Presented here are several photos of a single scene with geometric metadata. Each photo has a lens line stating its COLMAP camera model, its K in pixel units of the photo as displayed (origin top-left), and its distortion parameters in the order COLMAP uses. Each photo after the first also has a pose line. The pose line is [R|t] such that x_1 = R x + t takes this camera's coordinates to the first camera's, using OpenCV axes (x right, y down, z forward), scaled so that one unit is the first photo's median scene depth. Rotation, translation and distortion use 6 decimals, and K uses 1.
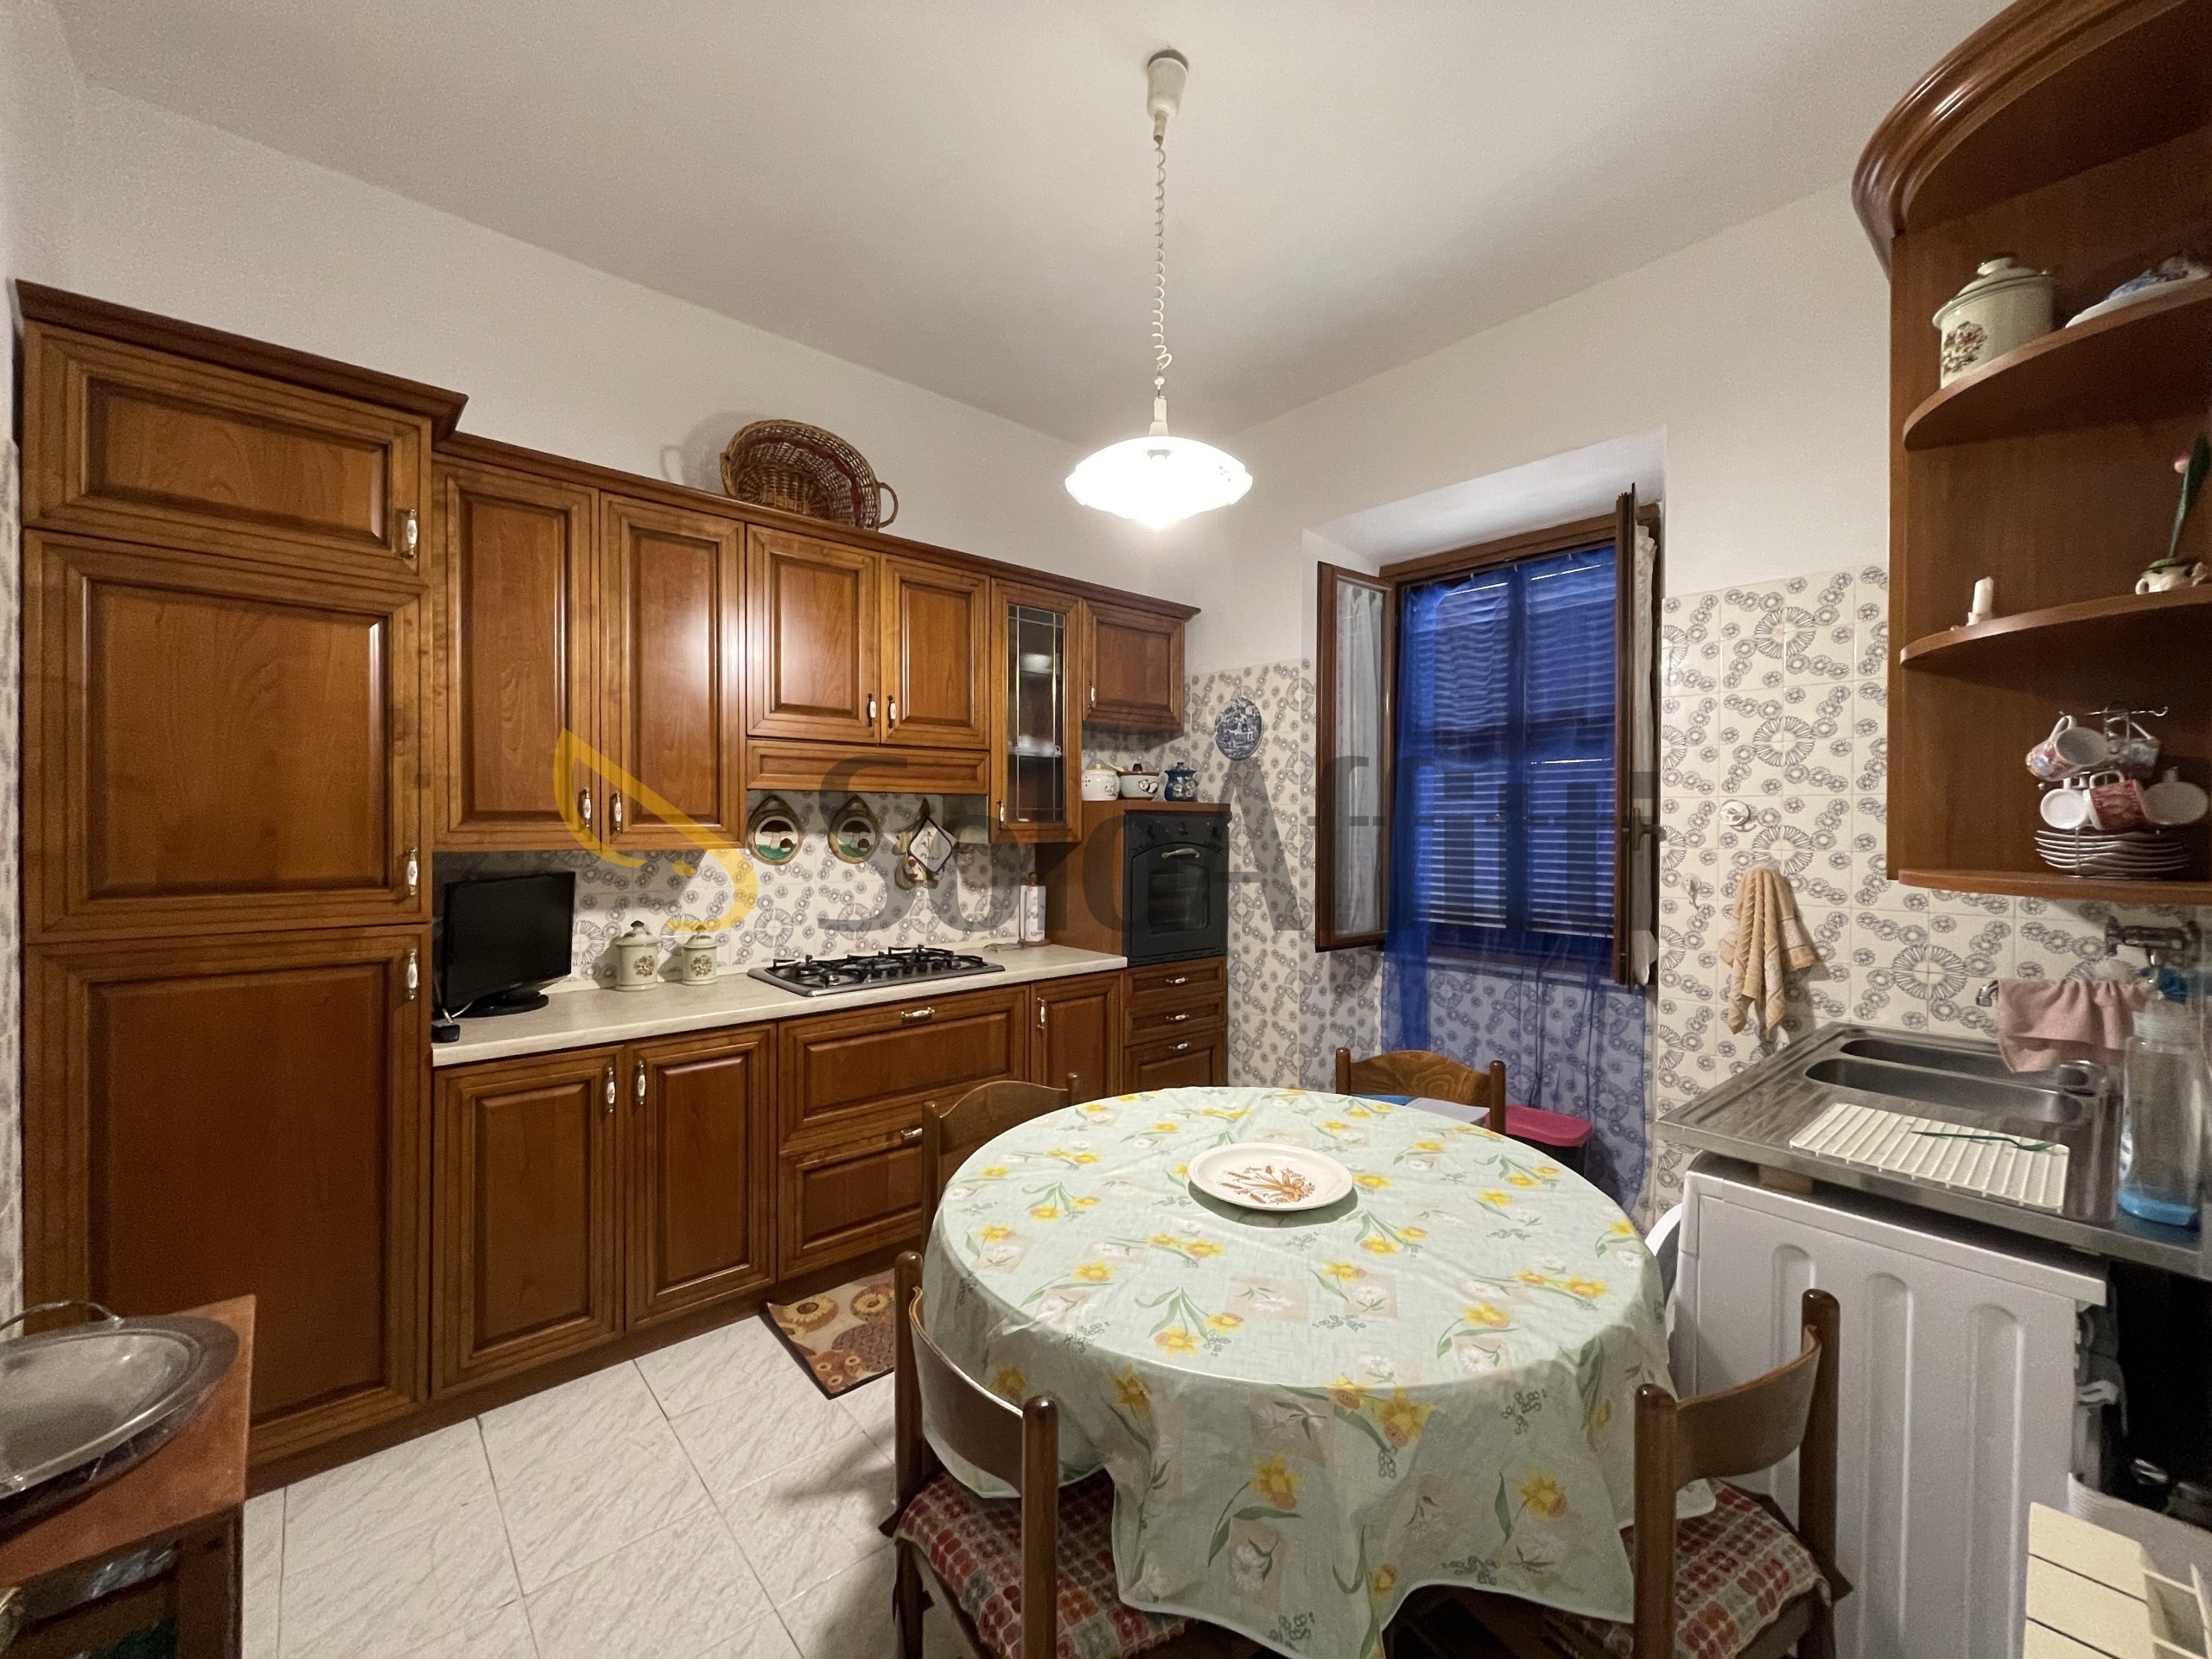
lens RADIAL K [[895.3, 0, 1103.8], [0, 895.3, 824.8], [0, 0, 1]] dist [0.002389, 0.000527]
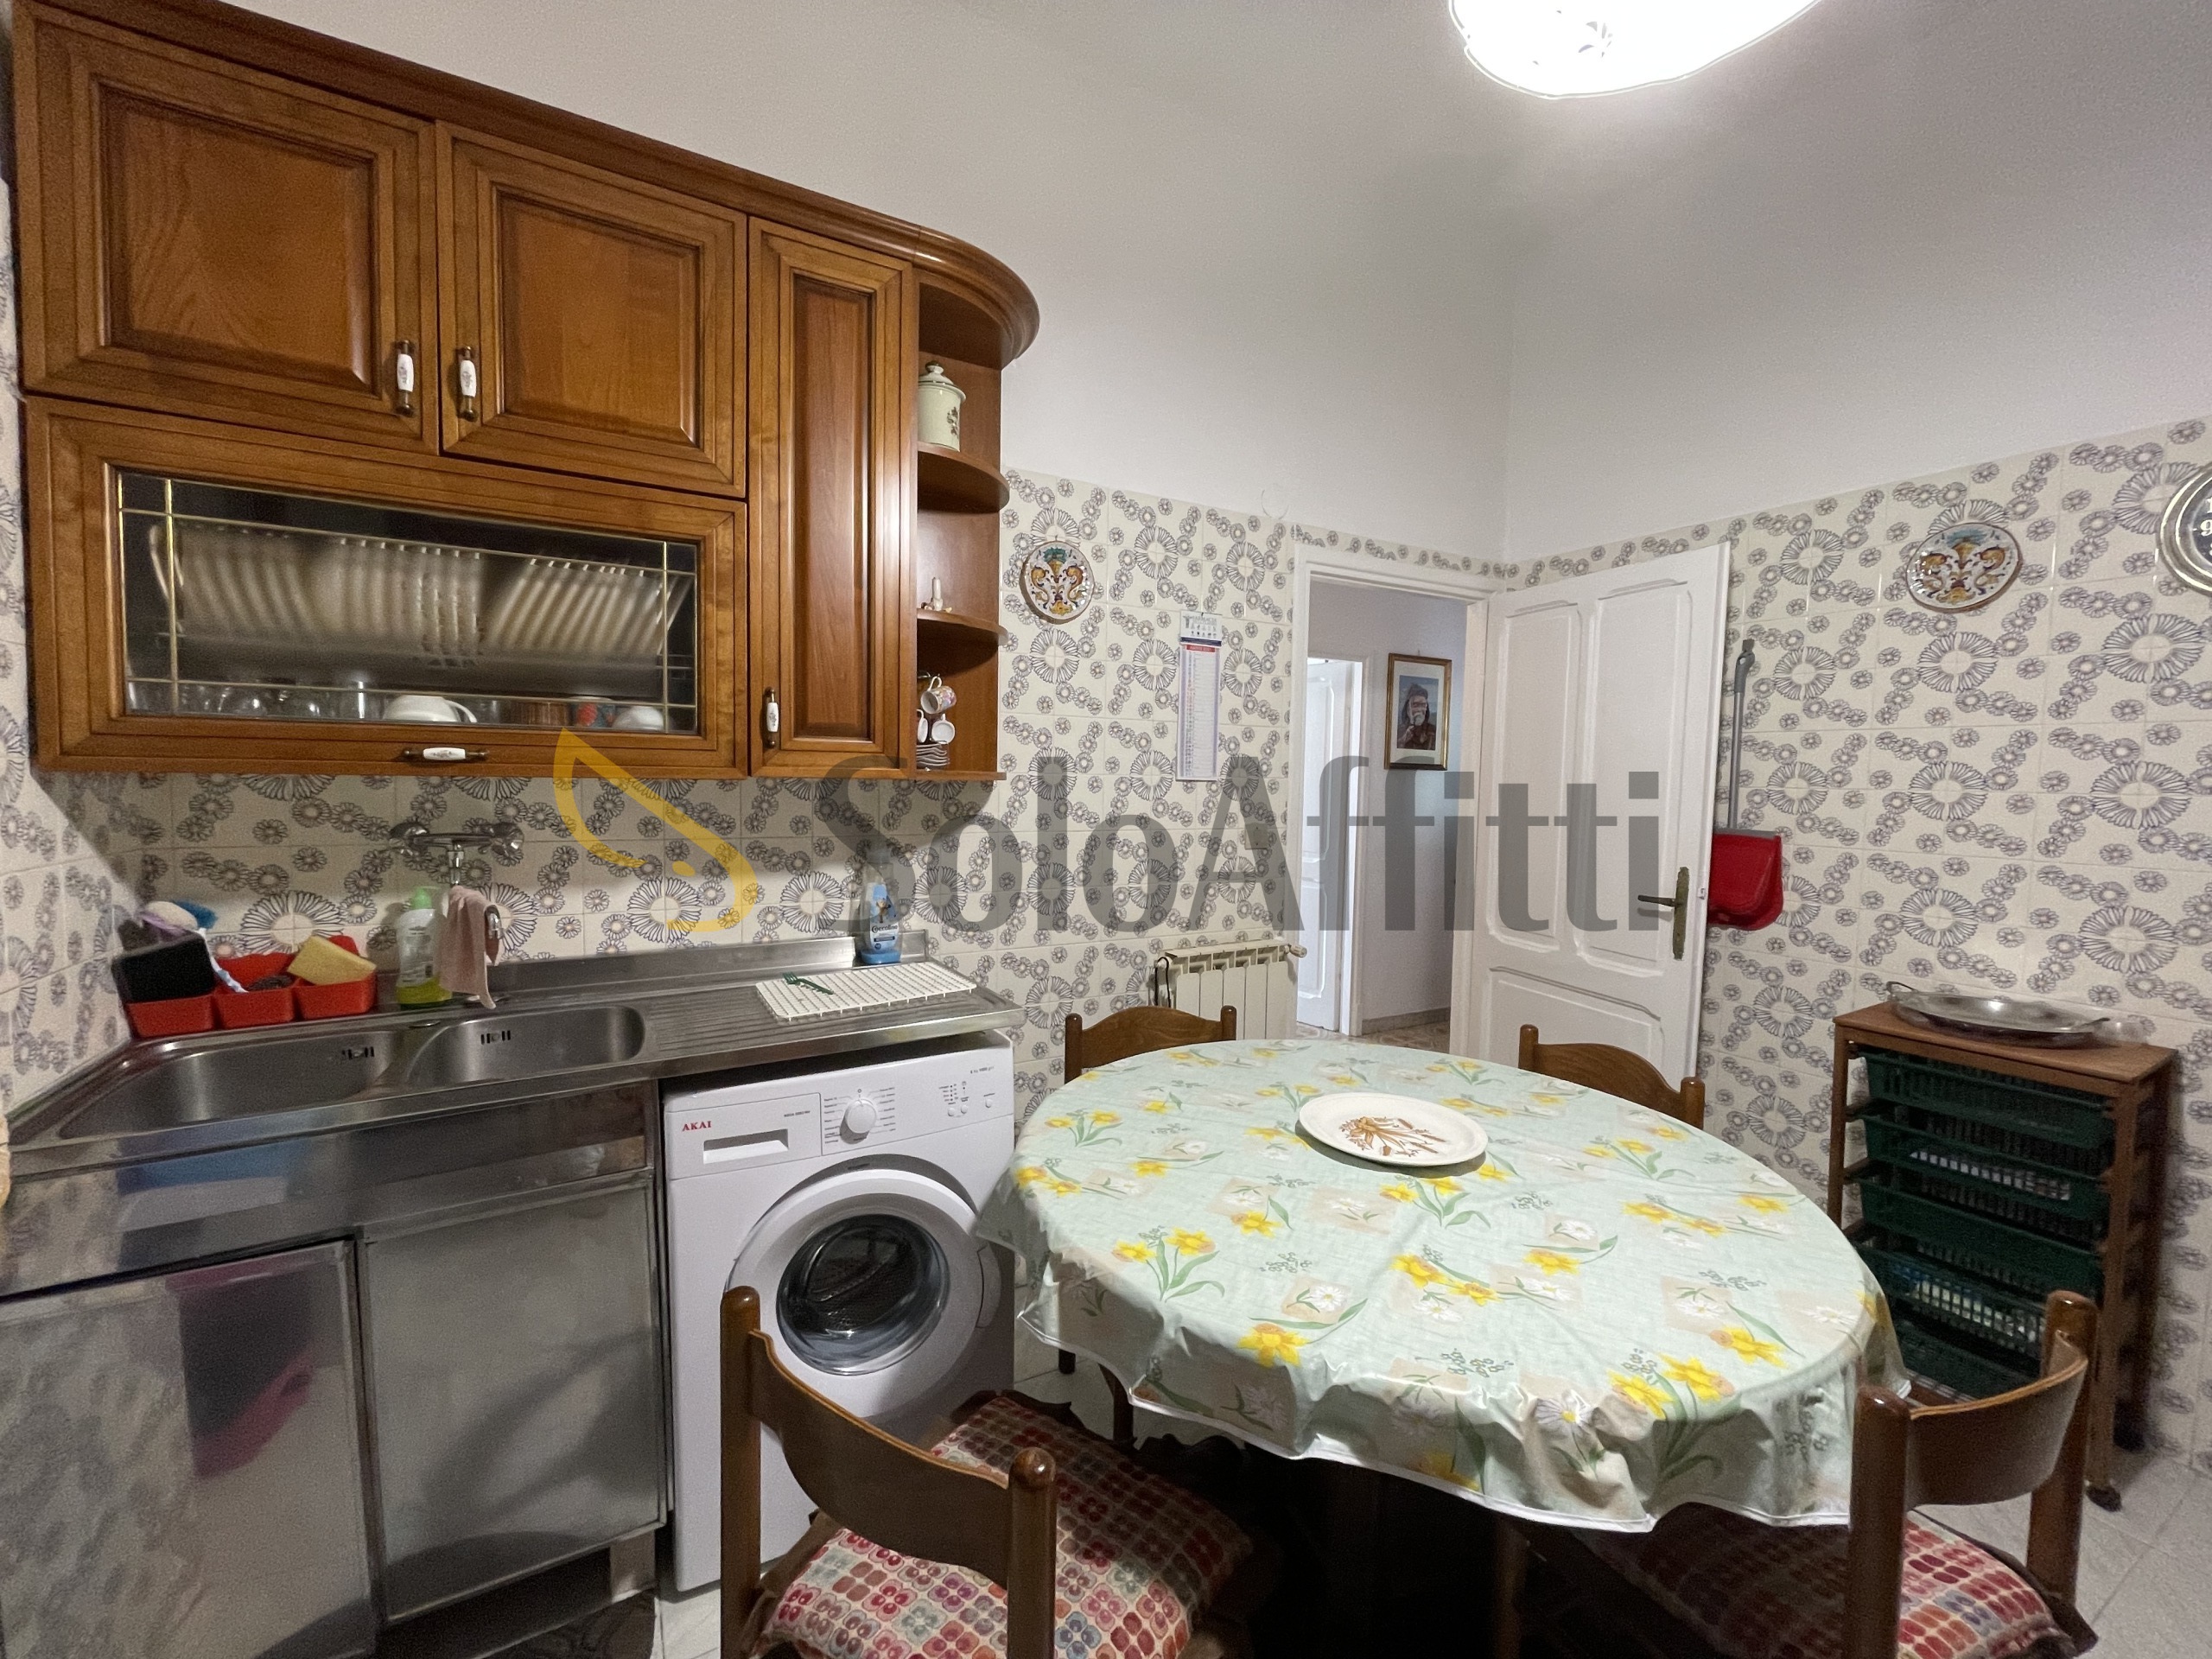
lens RADIAL K [[895.3, 0, 1103.8], [0, 895.3, 824.8], [0, 0, 1]] dist [0.002389, 0.000527]
pose [[-0.977305, -0.032852, 0.209275, 0.175591], [-0.020024, 0.997805, 0.063126, 0.021099], [-0.210889, 0.057503, -0.975817, 1.174887]]
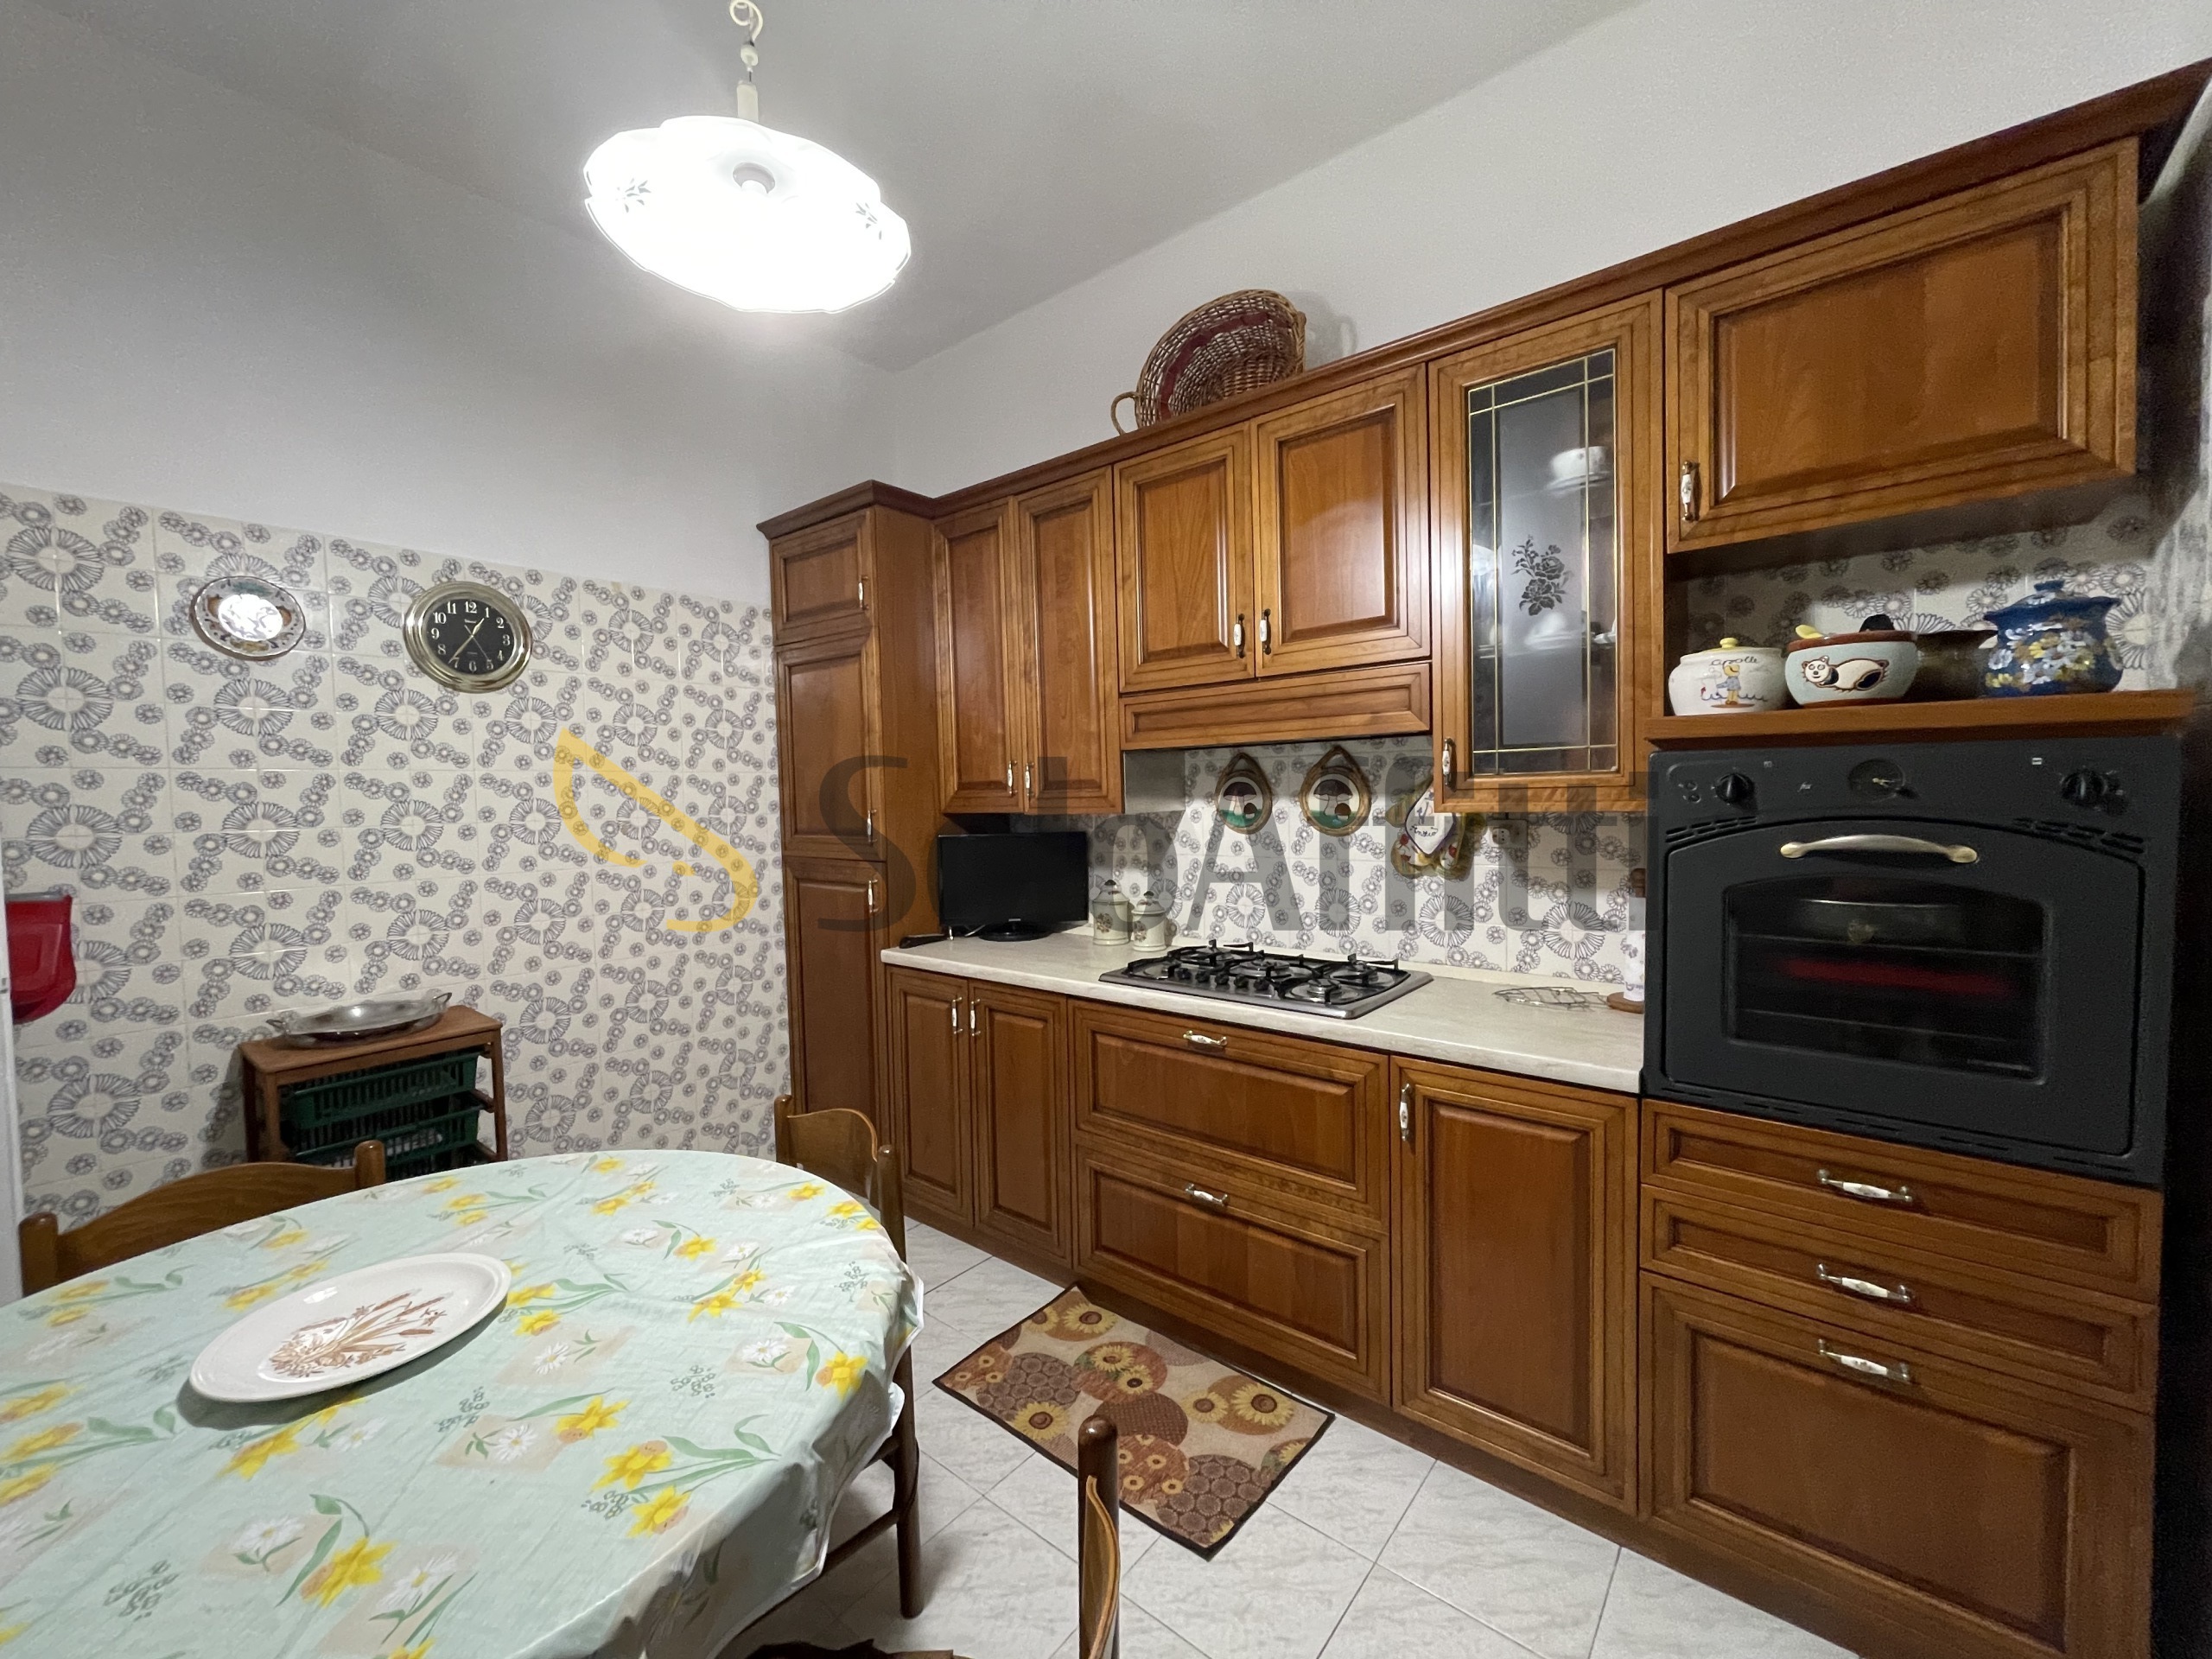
lens RADIAL K [[895.3, 0, 1103.8], [0, 895.3, 824.8], [0, 0, 1]] dist [0.002389, 0.000527]
pose [[0.148258, 0.029953, -0.988495, 0.555848], [0.016907, 0.999318, 0.032817, 0.007254], [0.988804, -0.021578, 0.147651, 0.884556]]
